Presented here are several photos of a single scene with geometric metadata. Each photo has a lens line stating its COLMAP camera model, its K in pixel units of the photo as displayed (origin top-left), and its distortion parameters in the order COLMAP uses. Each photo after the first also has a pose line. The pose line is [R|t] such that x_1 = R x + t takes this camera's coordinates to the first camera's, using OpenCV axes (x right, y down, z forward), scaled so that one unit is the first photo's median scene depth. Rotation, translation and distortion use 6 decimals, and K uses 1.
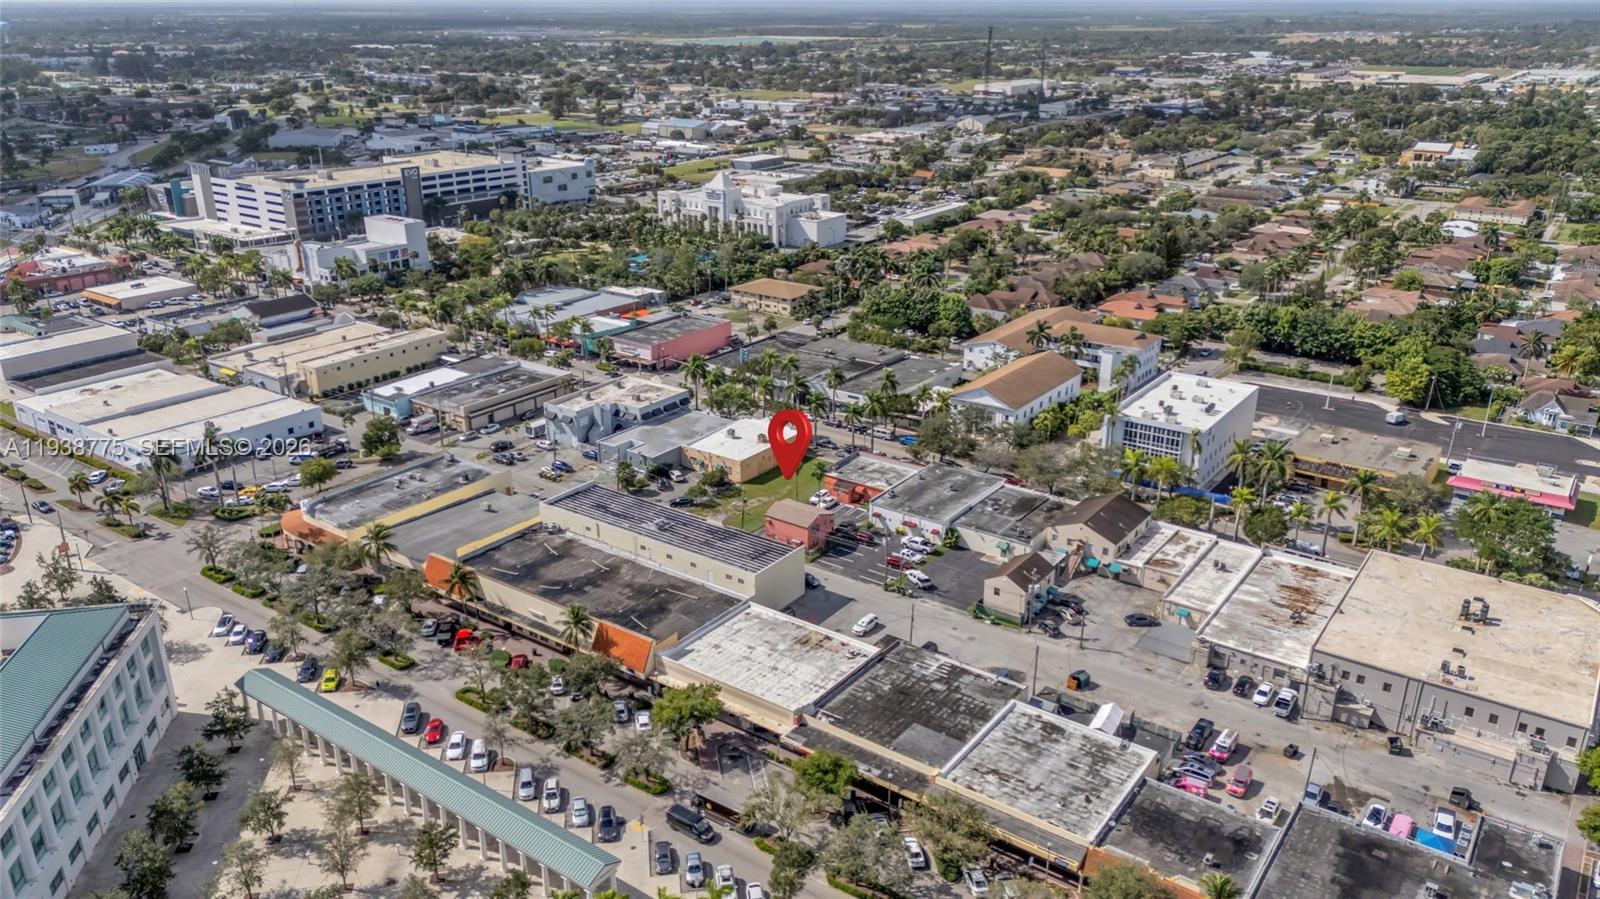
lens RADIAL K [[1168.0, 0, 800.5], [0, 1168.0, 459.8], [0, 0, 1]] dist [0.078880, -0.089019]
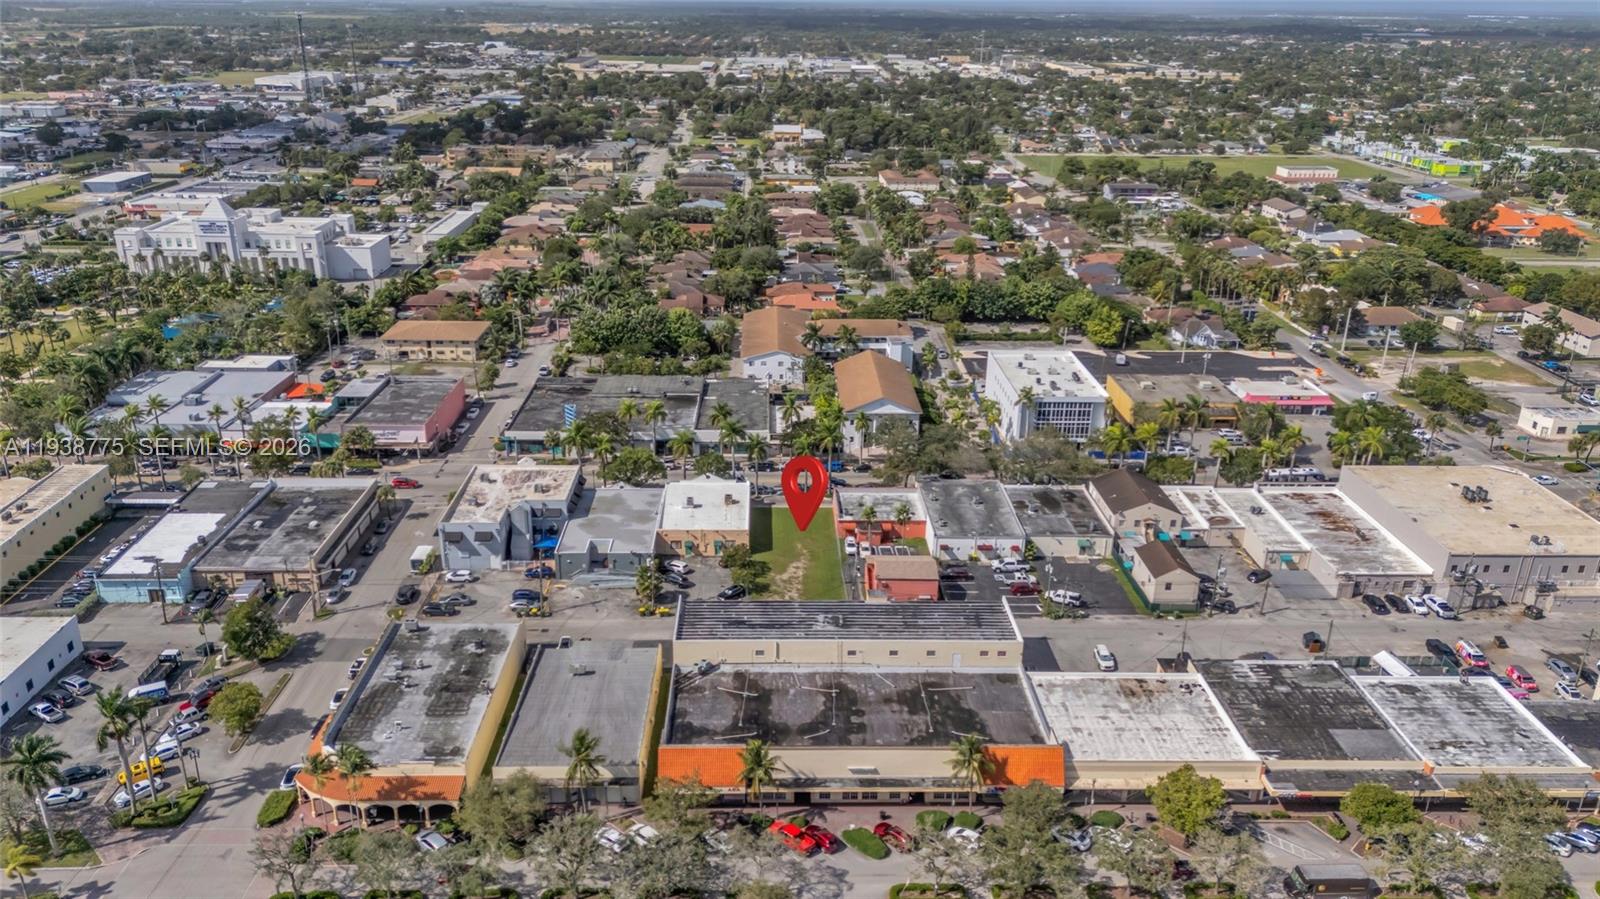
lens RADIAL K [[1168.0, 0, 800.5], [0, 1168.0, 459.8], [0, 0, 1]] dist [0.078880, -0.089019]
pose [[0.792281, -0.212538, 0.571943, -0.448537], [0.206821, 0.975424, 0.075977, -0.095428], [-0.574035, 0.058095, 0.816767, 0.242868]]
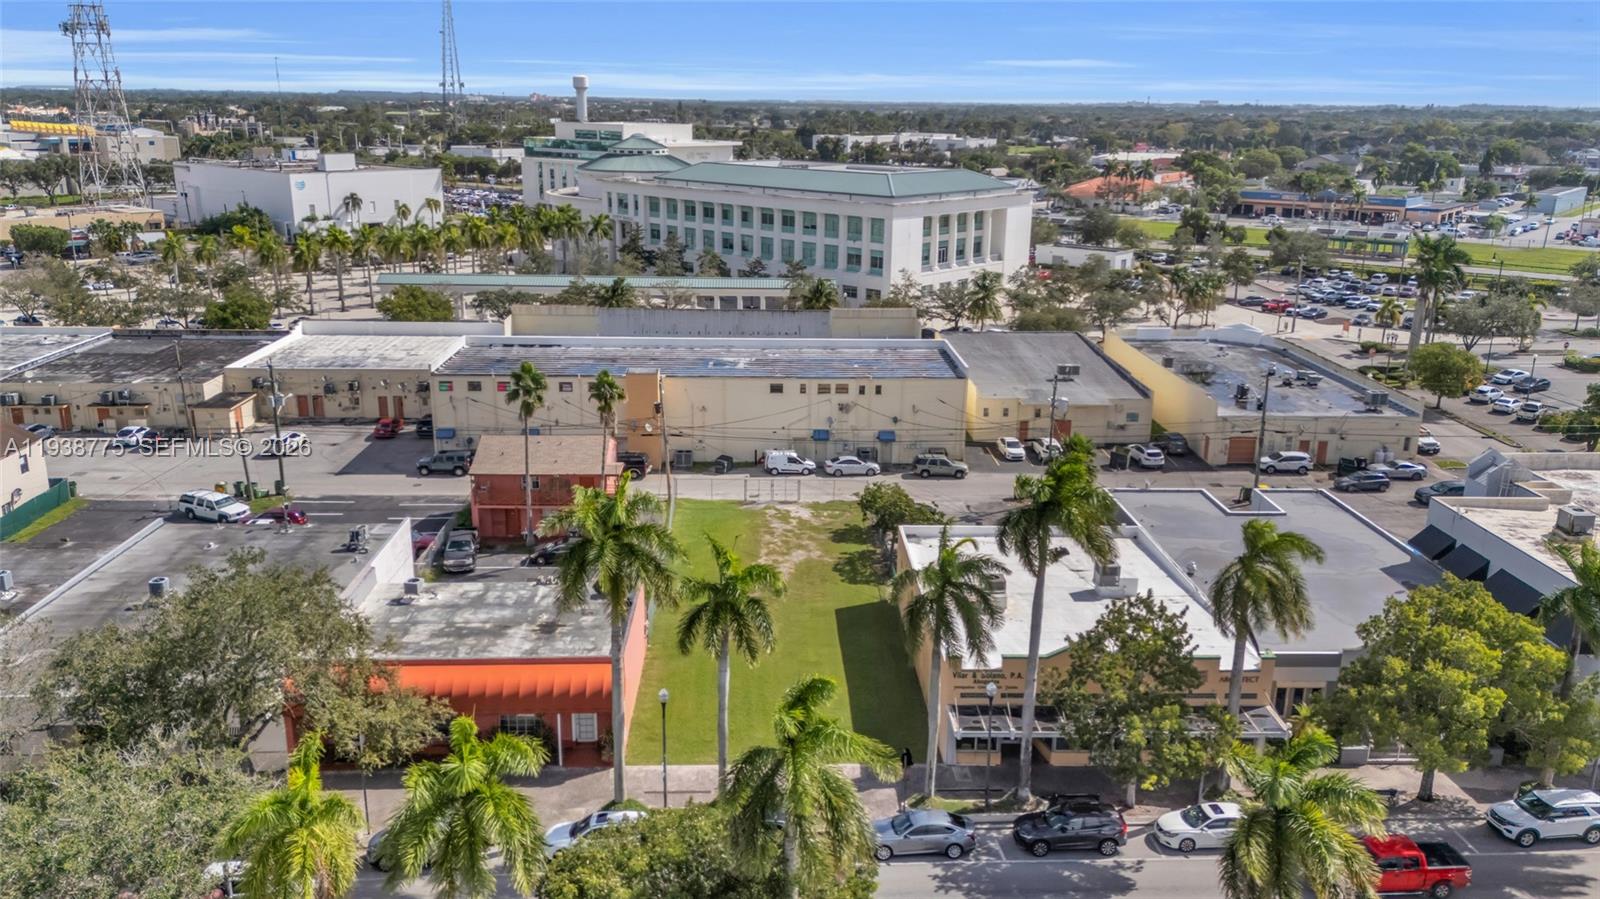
lens RADIAL K [[1196.1, 0, 803.3], [0, 1196.1, 447.2], [0, 0, 1]] dist [0.080855, -0.080659]
pose [[-0.788220, 0.160172, -0.594183, 0.147104], [-0.234282, 0.814723, 0.530413, -0.168368], [0.569052, 0.557289, -0.604656, 1.048527]]
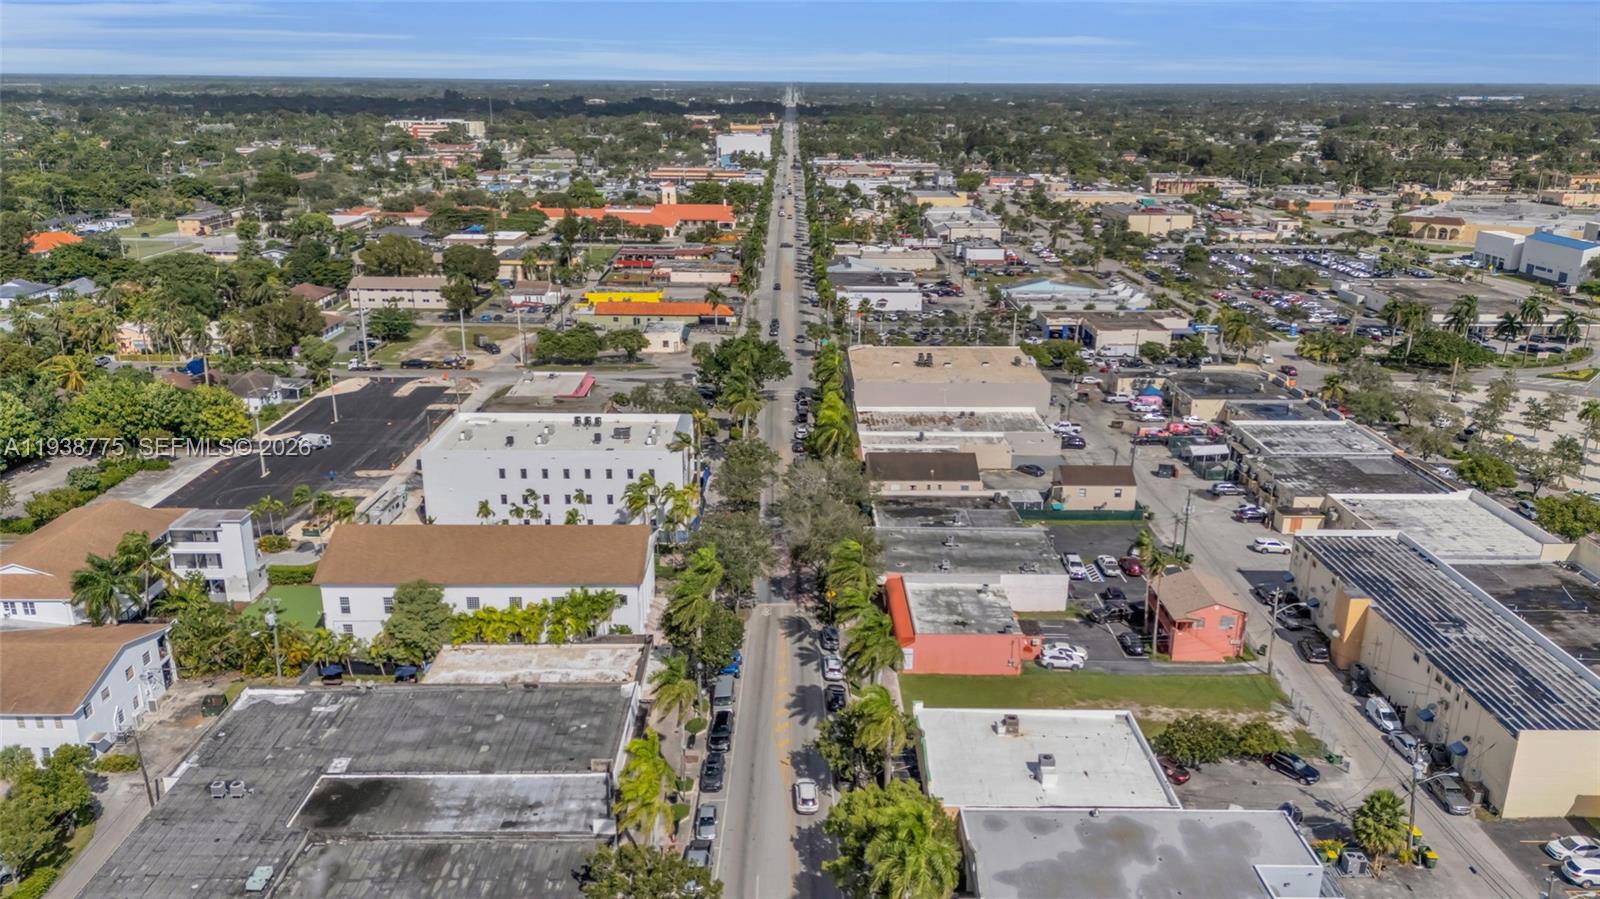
lens RADIAL K [[1168.0, 0, 800.5], [0, 1168.0, 459.8], [0, 0, 1]] dist [0.078880, -0.089019]
pose [[-0.593707, -0.254411, 0.763405, -0.281048], [0.282267, 0.822577, 0.493652, -0.321960], [-0.753550, 0.508569, -0.416558, 1.116553]]
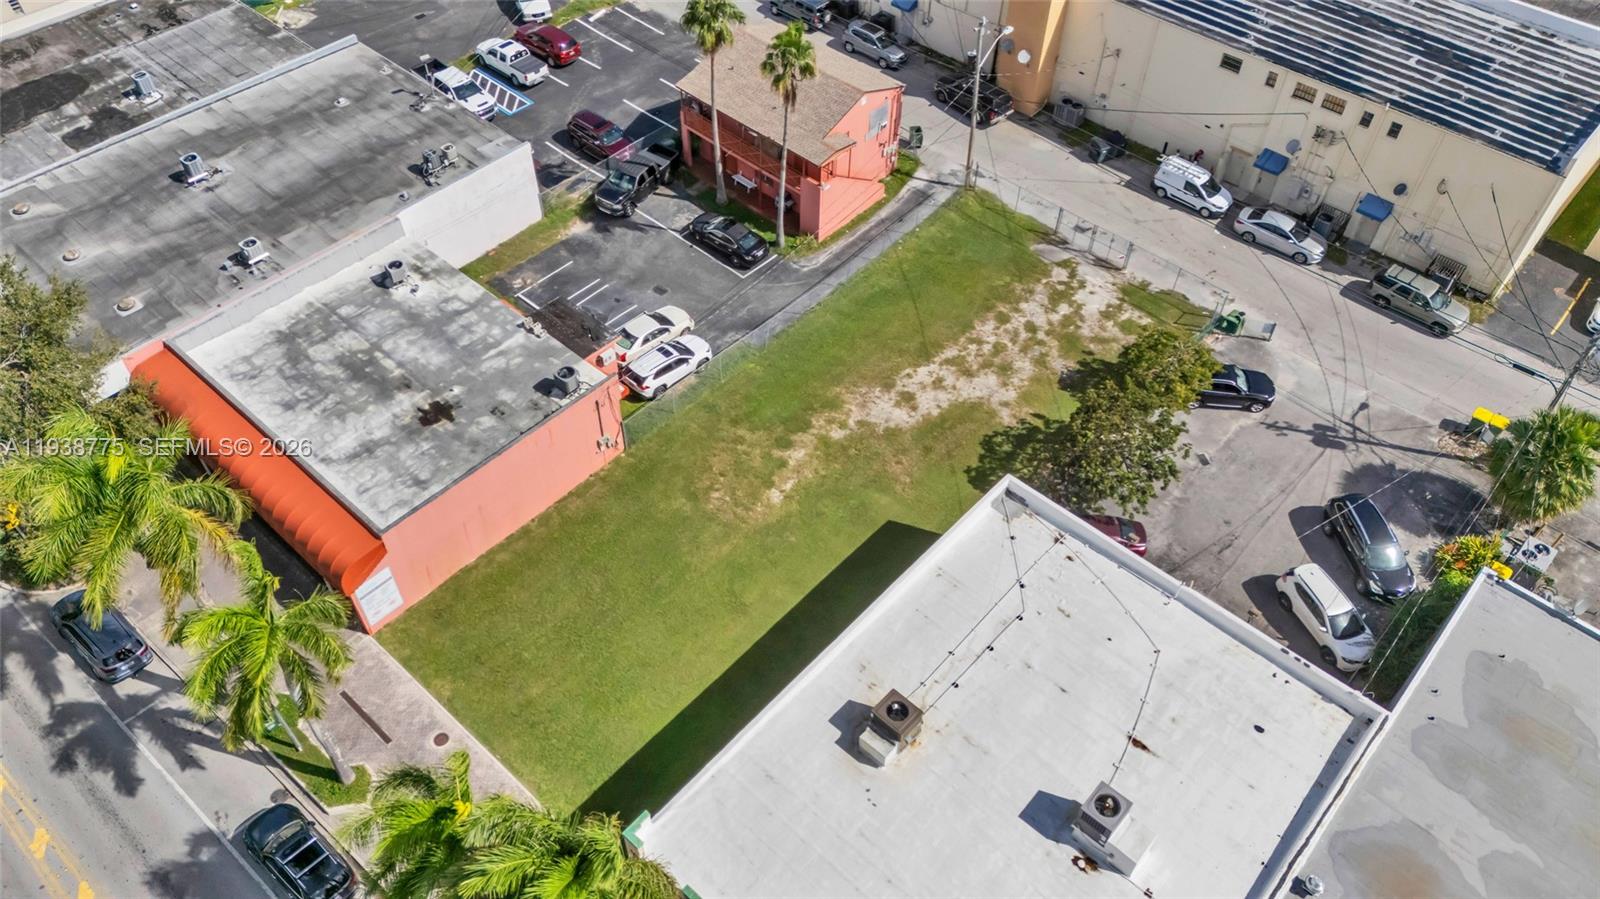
lens RADIAL K [[1177.1, 0, 797.4], [0, 1177.1, 451.5], [0, 0, 1]] dist [0.071646, -0.081062]
pose [[-0.993929, -0.090160, 0.063061, -0.025013], [0.027658, 0.350004, 0.936340, -0.171781], [-0.106492, 0.932399, -0.345386, 0.955551]]
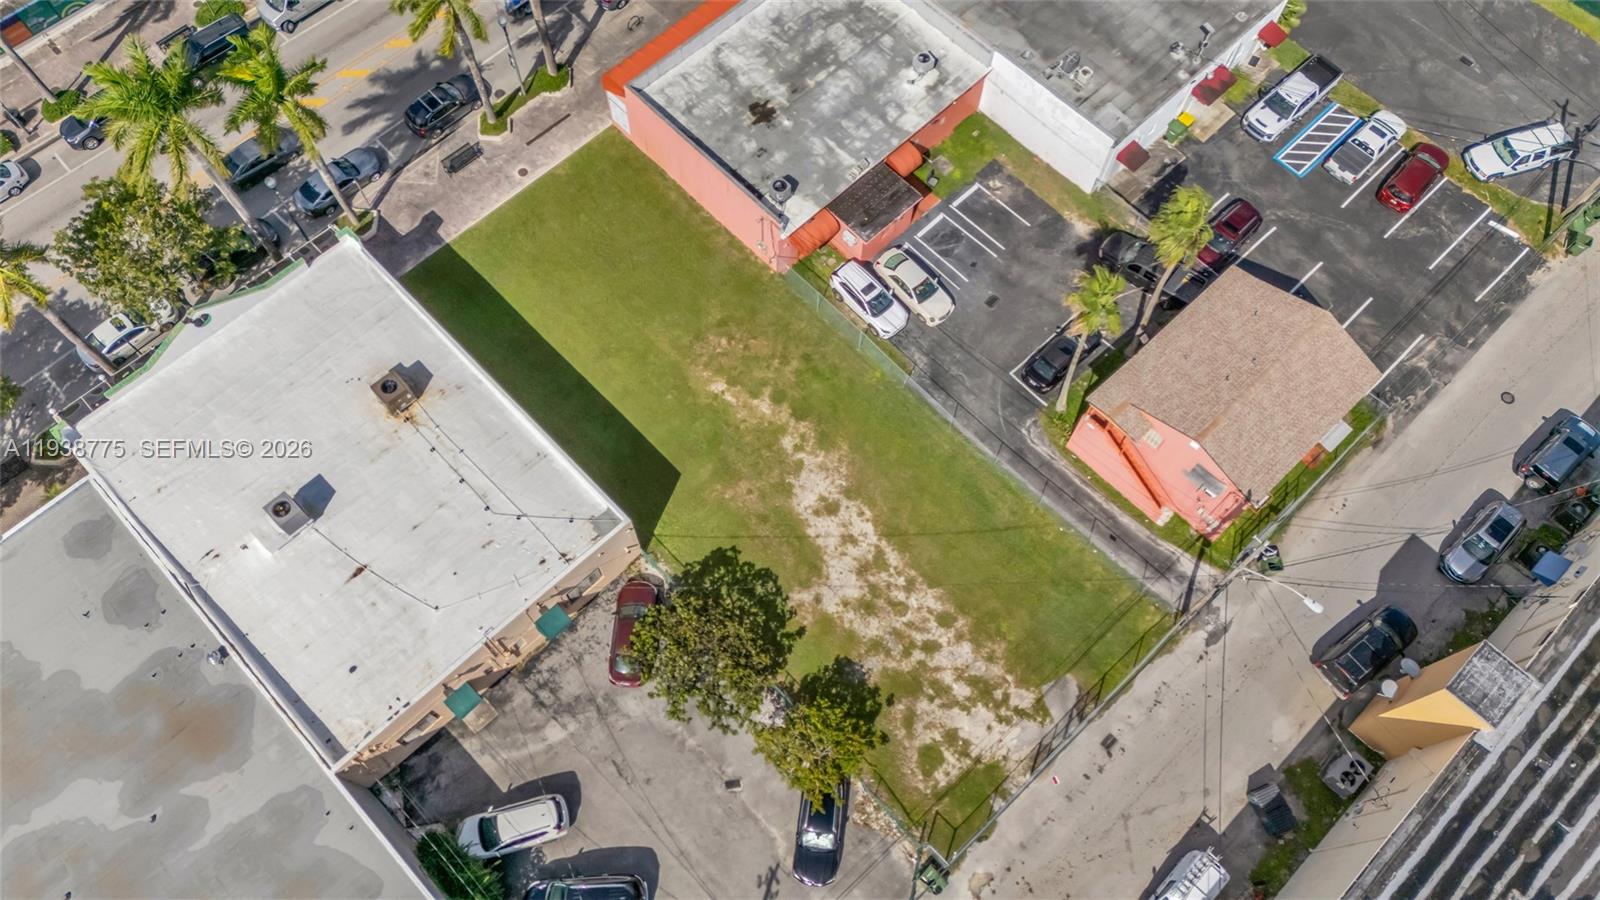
lens RADIAL K [[1196.1, 0, 803.3], [0, 1196.1, 447.7], [0, 0, 1]] dist [0.080855, -0.080659]
pose [[0.173320, -0.900340, 0.399183, -0.112120], [0.340777, 0.435105, 0.833400, -0.166332], [-0.924030, -0.008413, 0.382227, 0.786199]]
